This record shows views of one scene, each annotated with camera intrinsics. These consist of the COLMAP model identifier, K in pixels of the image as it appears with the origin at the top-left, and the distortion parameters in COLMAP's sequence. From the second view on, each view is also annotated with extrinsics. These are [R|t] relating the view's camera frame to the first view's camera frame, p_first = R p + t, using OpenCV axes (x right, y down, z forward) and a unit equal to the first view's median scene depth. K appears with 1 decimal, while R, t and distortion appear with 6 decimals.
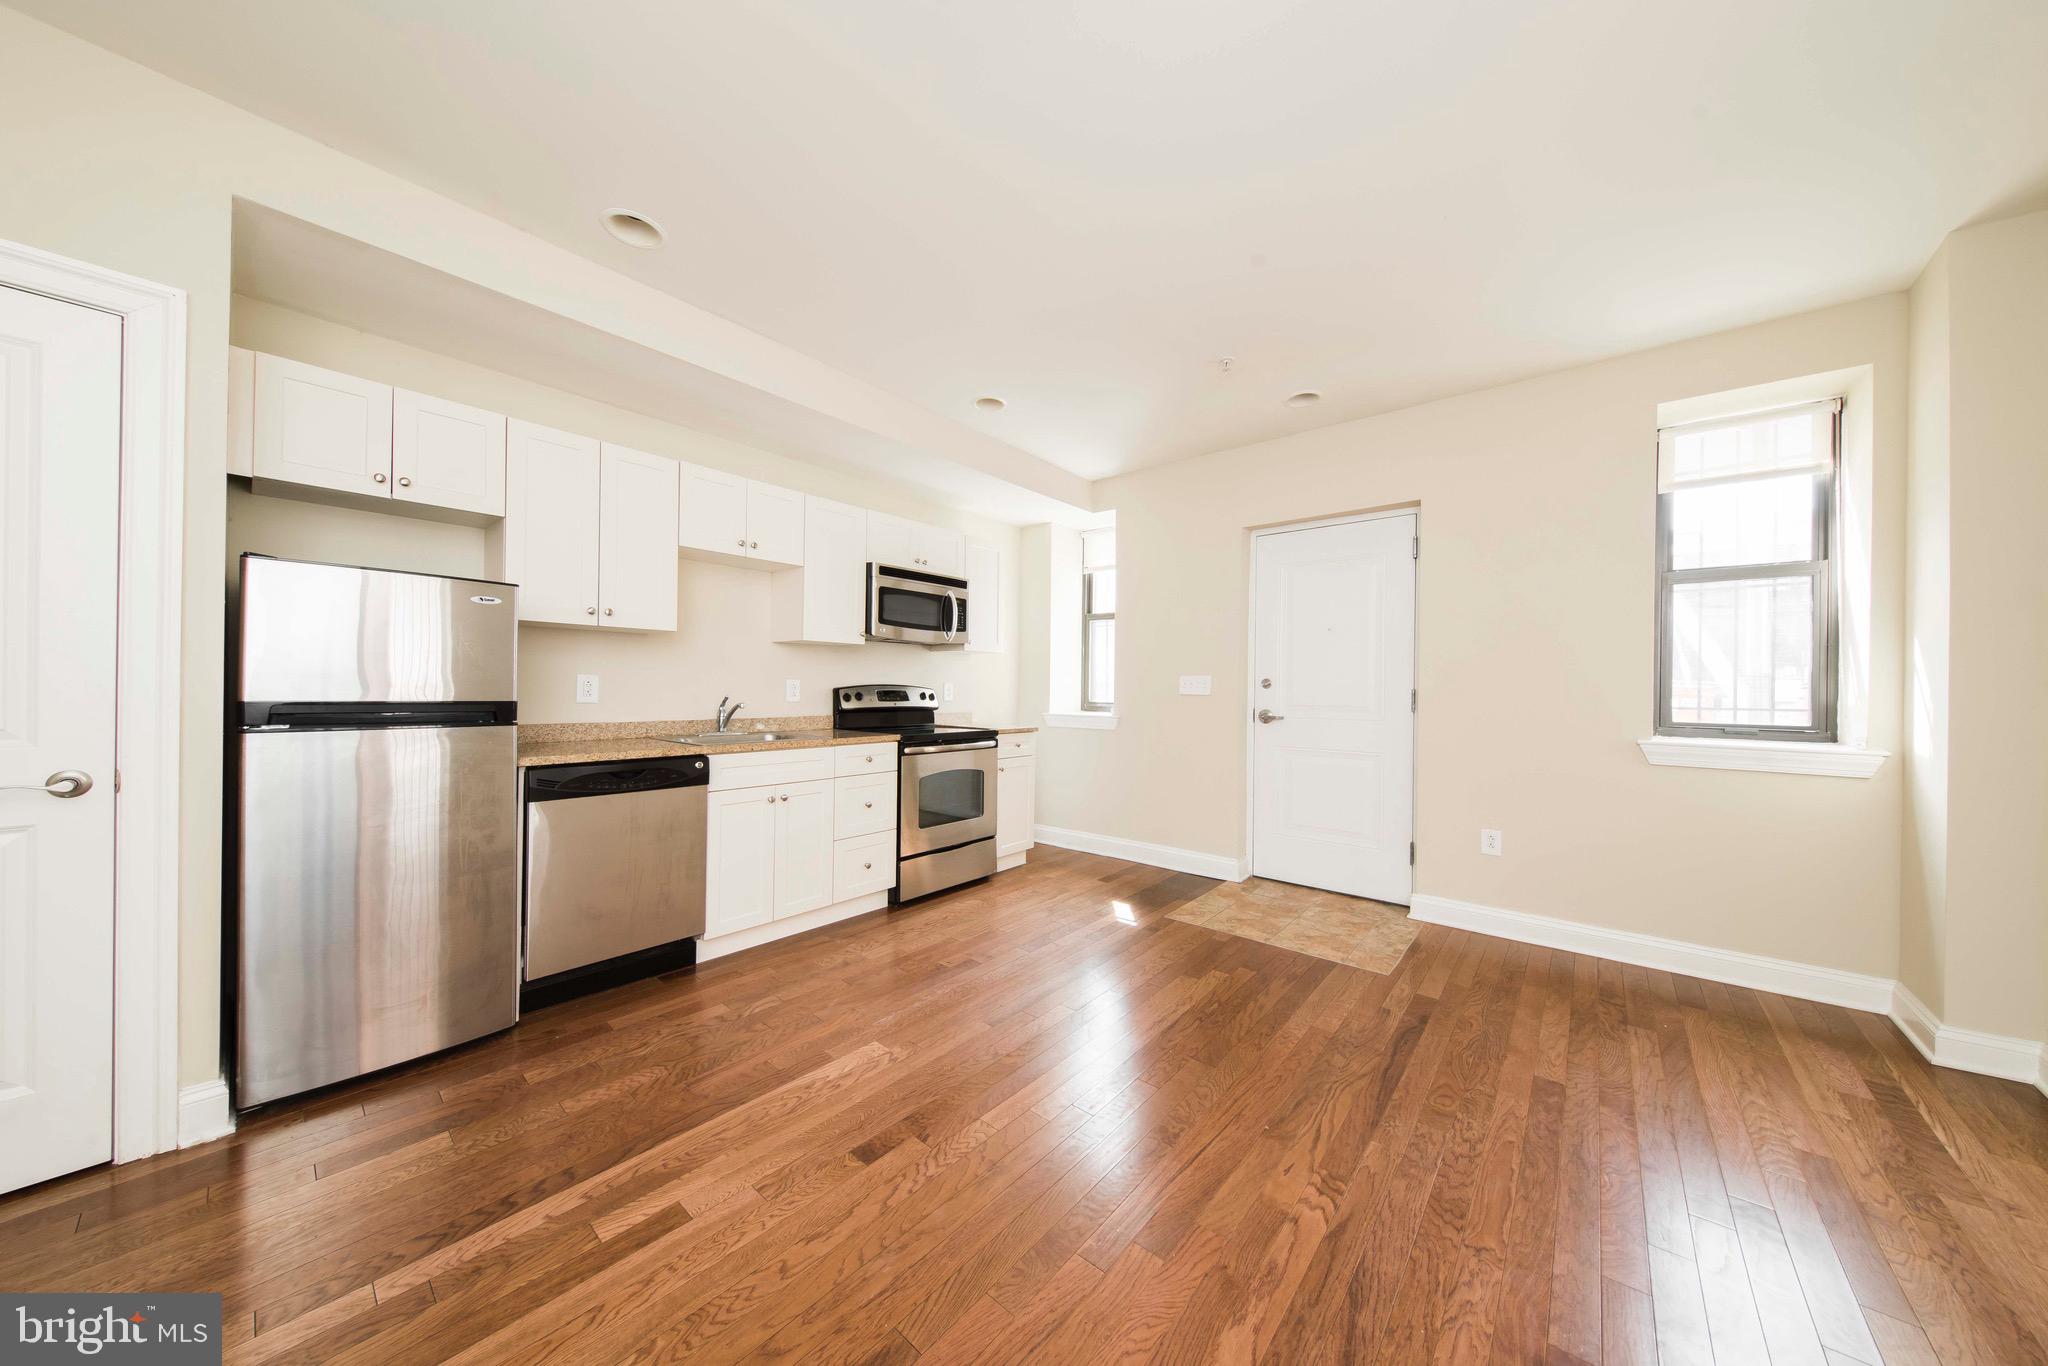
lens RADIAL K [[662.8, 0, 1023.2], [0, 662.8, 684.2], [0, 0, 1]] dist [0.005485, -0.001085]
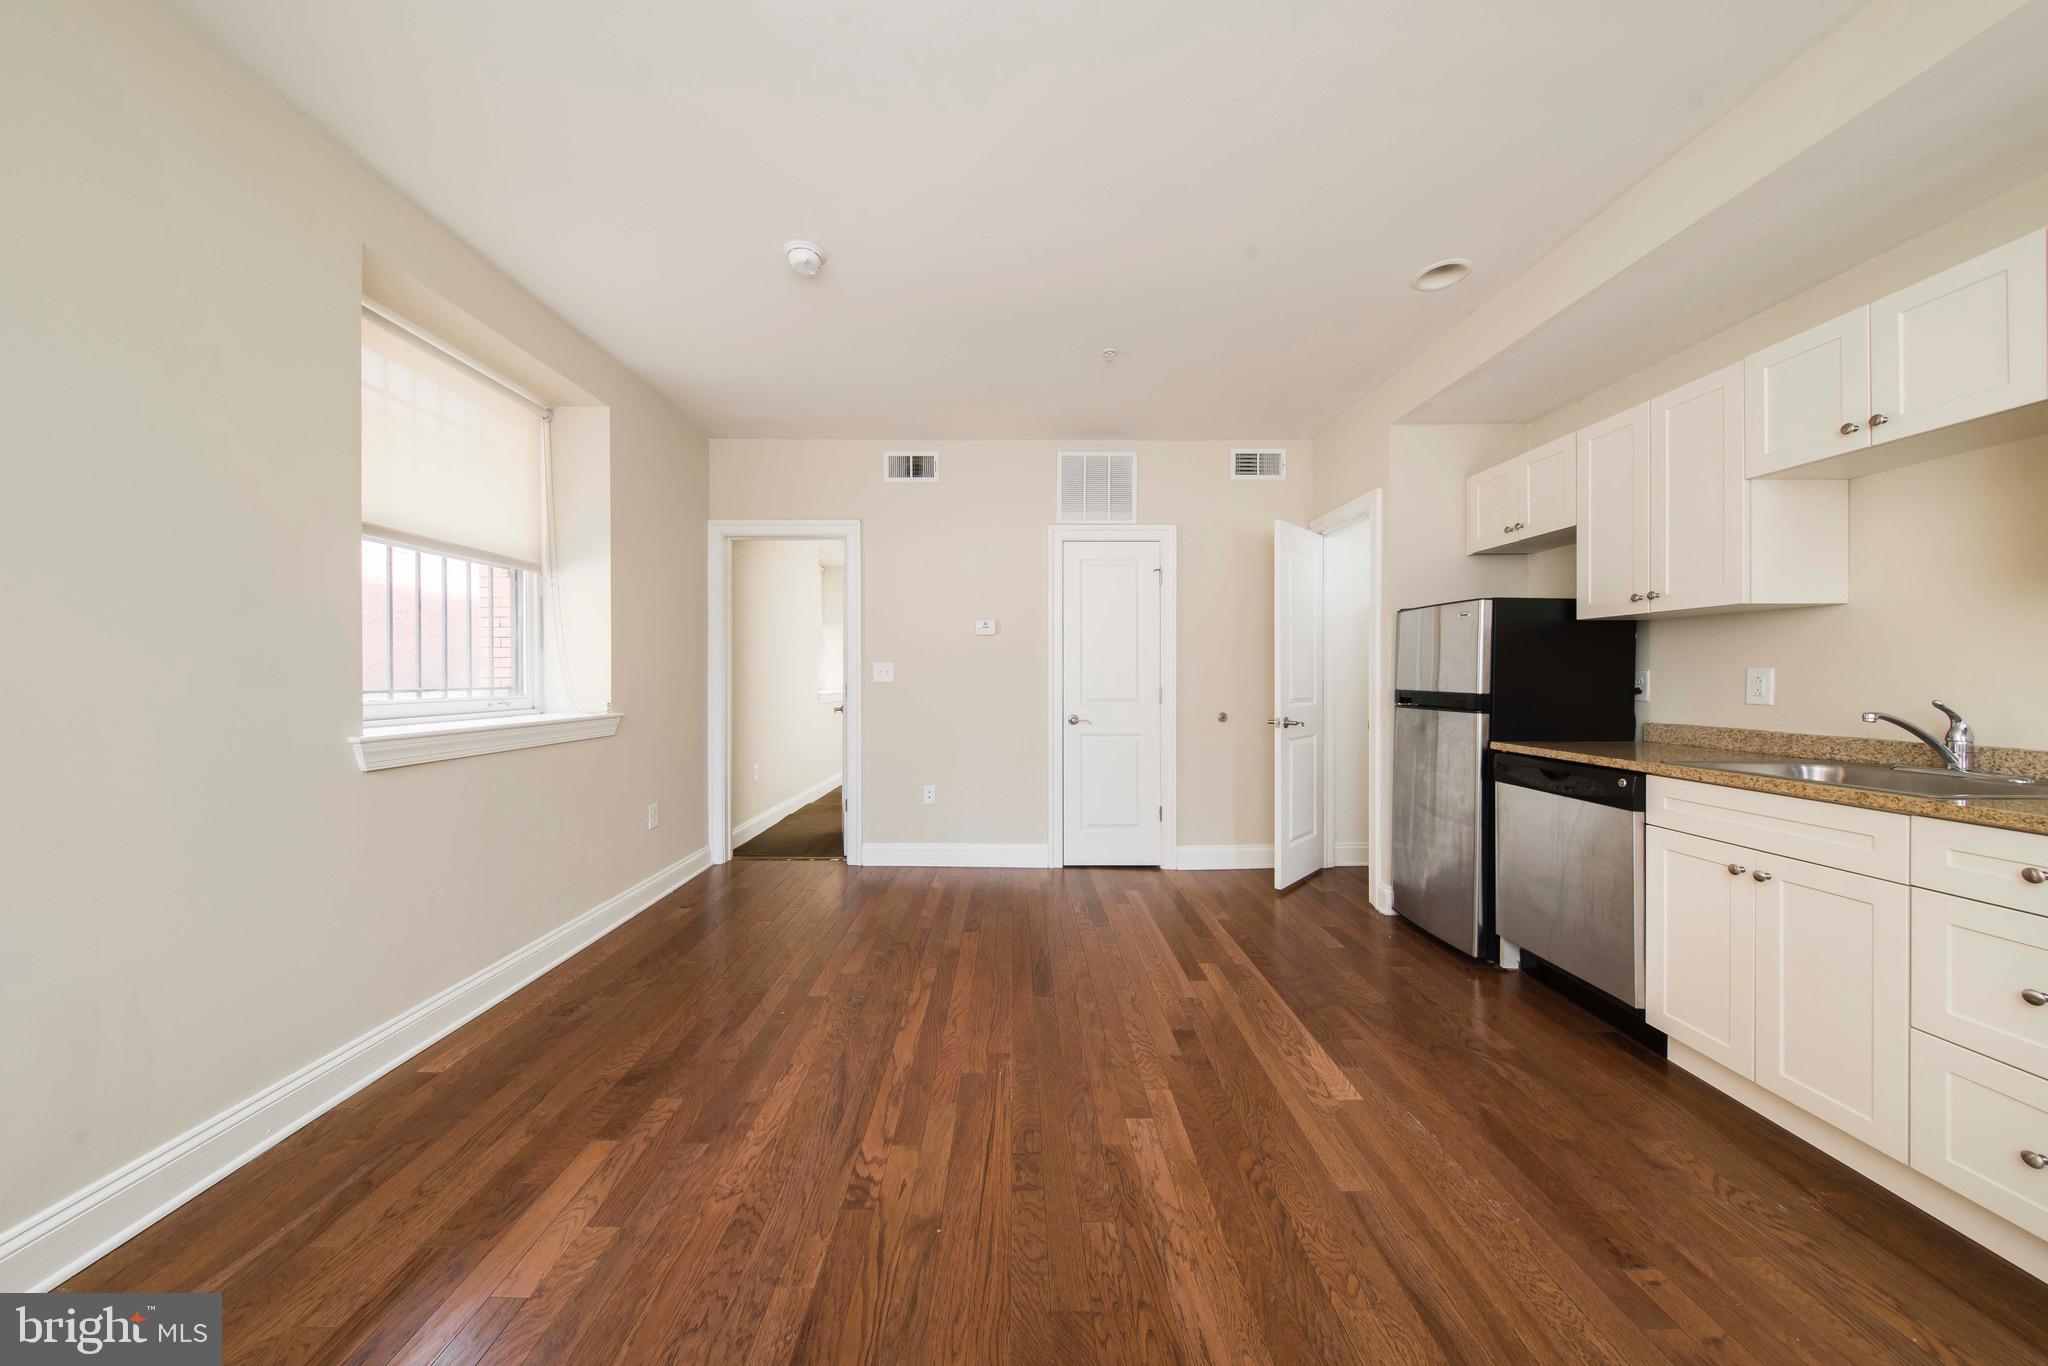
lens RADIAL K [[662.8, 0, 1020.3], [0, 662.8, 674.3], [0, 0, 1]] dist [0.005485, -0.001085]
pose [[-0.754149, -0.013641, -0.656562, 0.508505], [-0.007251, 0.999896, -0.012445, 0.008711], [0.656664, -0.004624, -0.754169, 1.028958]]
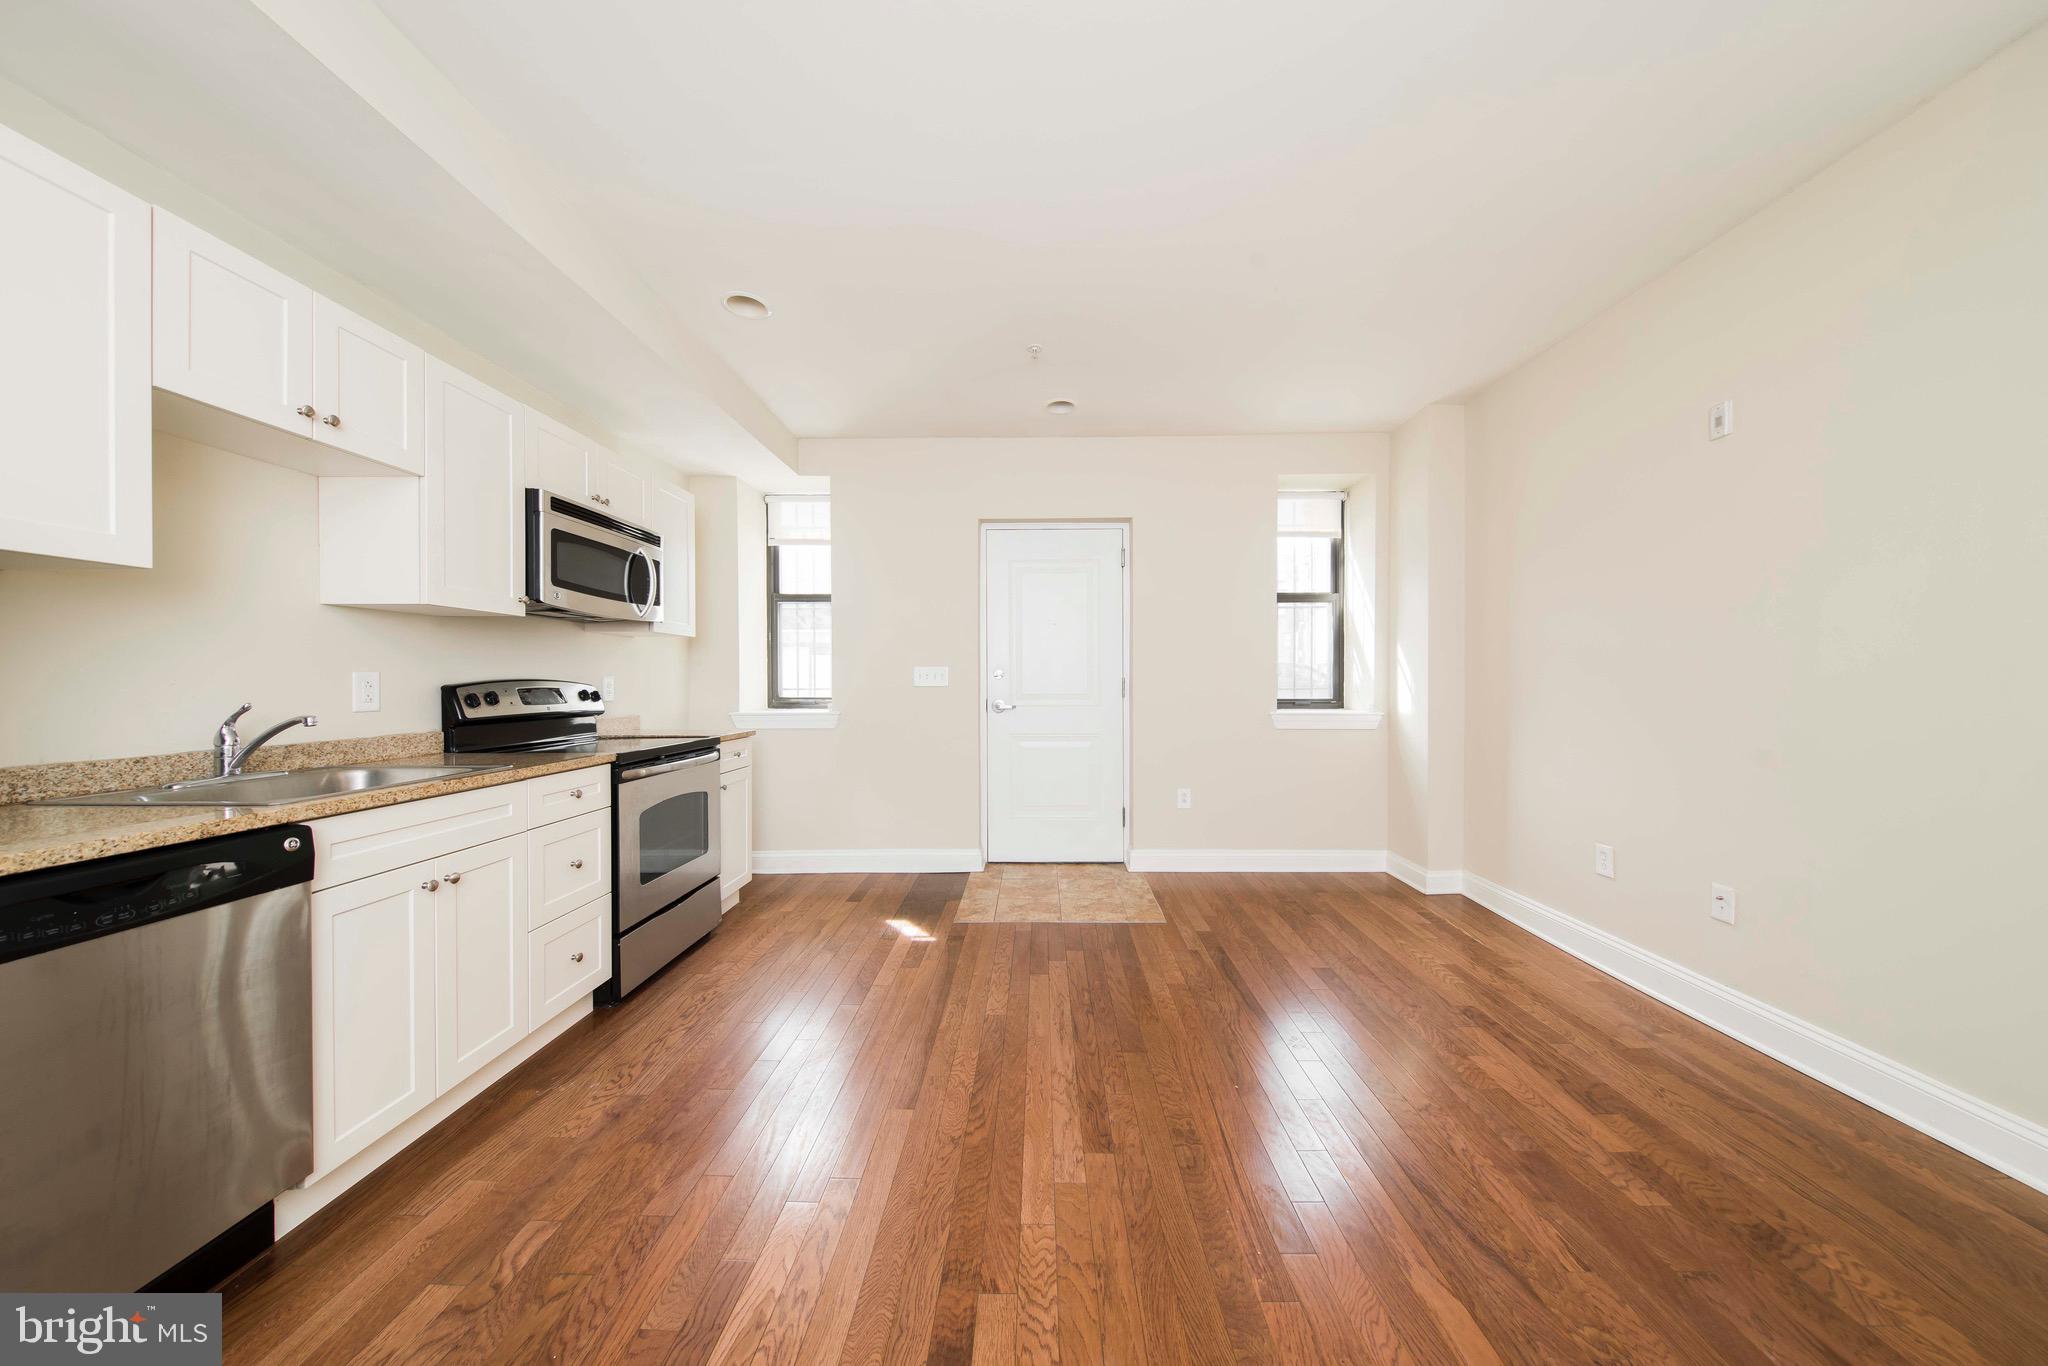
lens RADIAL K [[662.8, 0, 1030.0], [0, 662.8, 686.8], [0, 0, 1]] dist [0.005485, -0.001085]
pose [[0.768813, -0.018849, 0.639195, -0.346943], [0.008771, 0.999782, 0.018932, -0.000372], [-0.639413, -0.008949, 0.768811, 0.244792]]
